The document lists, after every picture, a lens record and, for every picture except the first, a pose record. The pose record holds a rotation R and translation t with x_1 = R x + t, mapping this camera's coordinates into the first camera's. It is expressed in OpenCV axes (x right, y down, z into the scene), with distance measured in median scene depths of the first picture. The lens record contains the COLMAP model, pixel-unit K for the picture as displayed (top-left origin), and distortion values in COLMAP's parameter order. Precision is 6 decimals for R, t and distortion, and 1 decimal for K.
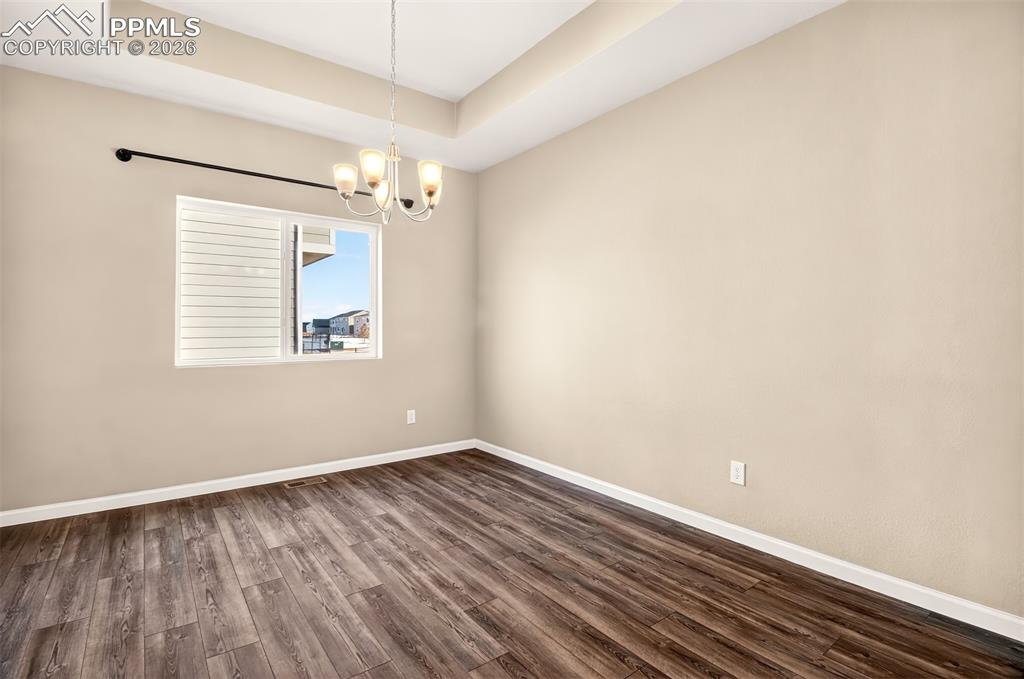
lens RADIAL K [[488.8, 0, 512.0], [0, 488.8, 339.5], [0, 0, 1]] dist [-0.002045, -0.001728]
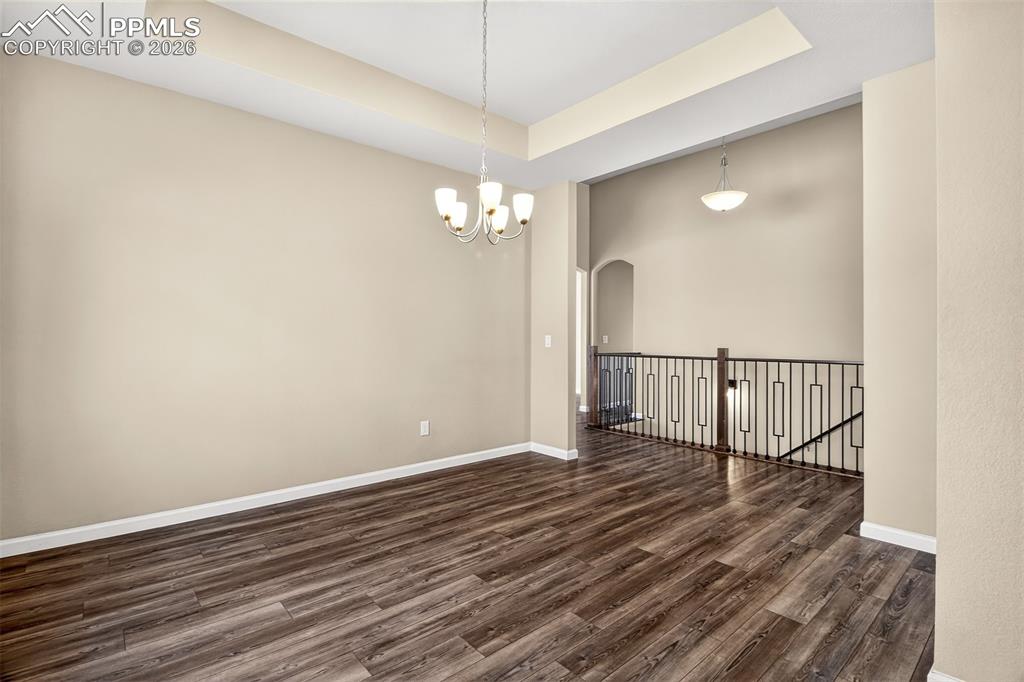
lens RADIAL K [[488.8, 0, 512.0], [0, 488.8, 341.0], [0, 0, 1]] dist [-0.002045, -0.001728]
pose [[-0.088910, -0.001124, 0.996039, -1.166331], [0.020134, 0.999793, 0.002925, -0.008970], [-0.995836, 0.020314, -0.088869, 0.875196]]
